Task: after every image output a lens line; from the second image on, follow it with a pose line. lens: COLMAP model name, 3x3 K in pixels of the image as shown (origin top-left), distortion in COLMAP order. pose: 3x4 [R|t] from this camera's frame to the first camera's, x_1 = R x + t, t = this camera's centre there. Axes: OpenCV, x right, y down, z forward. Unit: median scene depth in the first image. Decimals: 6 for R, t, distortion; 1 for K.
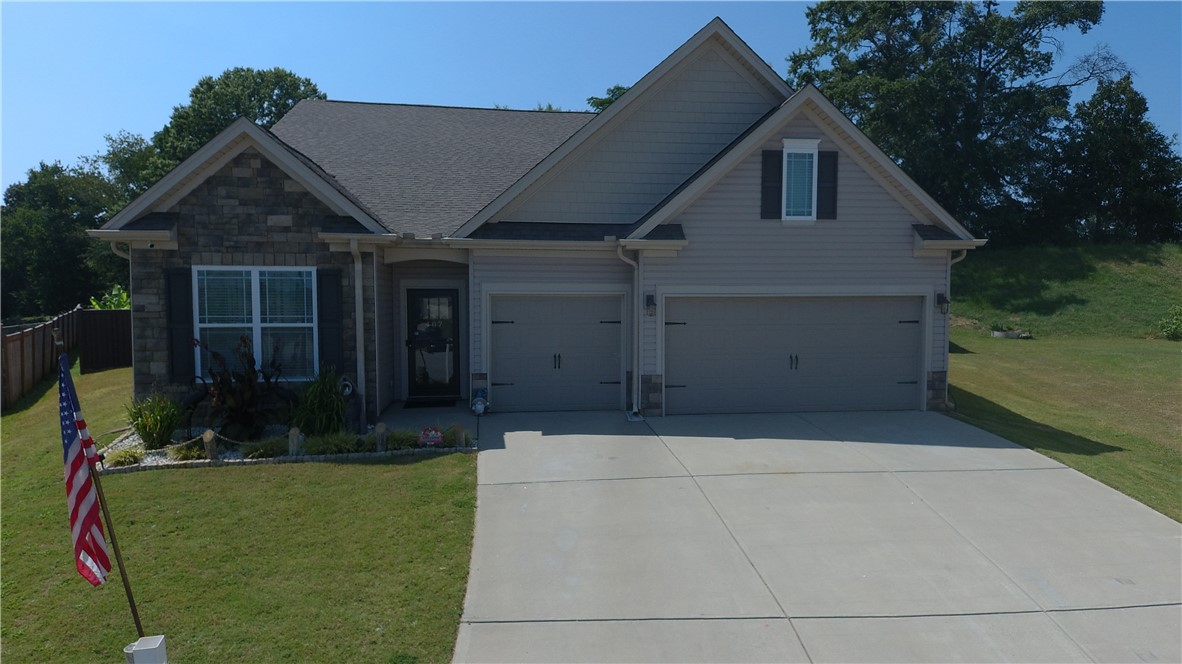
lens RADIAL K [[708.2, 0, 608.4], [0, 708.2, 337.5], [0, 0, 1]] dist [0.086554, -0.124534]
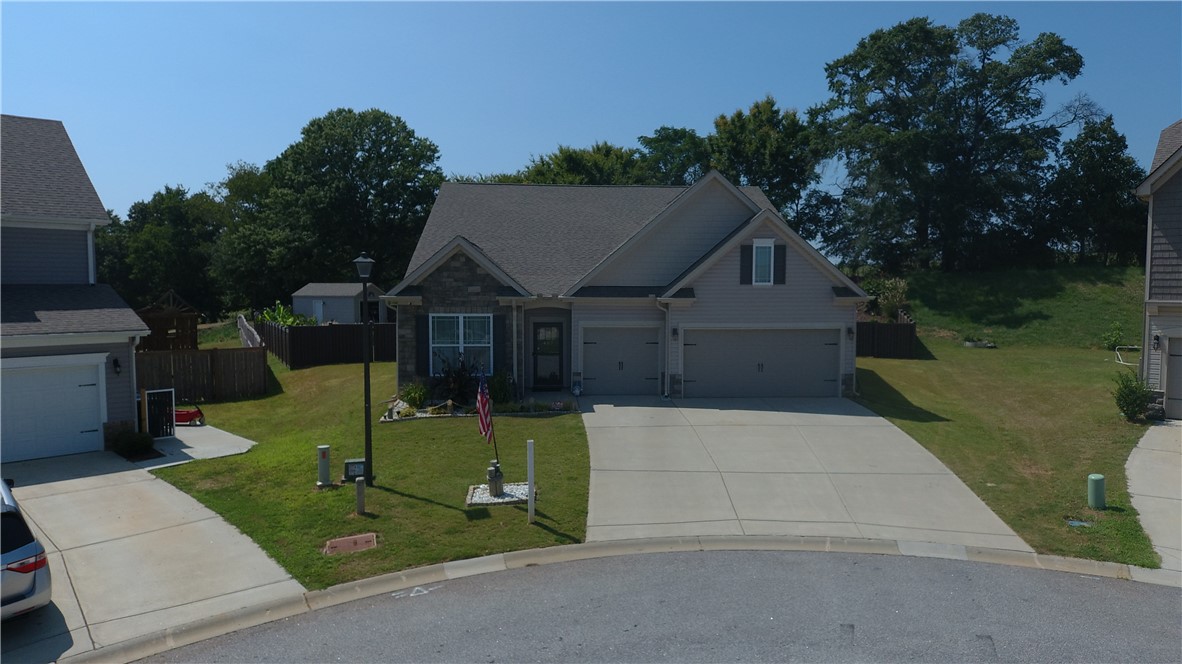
lens RADIAL K [[708.2, 0, 608.4], [0, 708.2, 337.5], [0, 0, 1]] dist [0.086554, -0.124534]
pose [[0.997712, 0.006737, -0.067268, 0.012457], [-0.006551, 0.999974, 0.002992, -0.040012], [0.067287, -0.002545, 0.997730, -0.718912]]
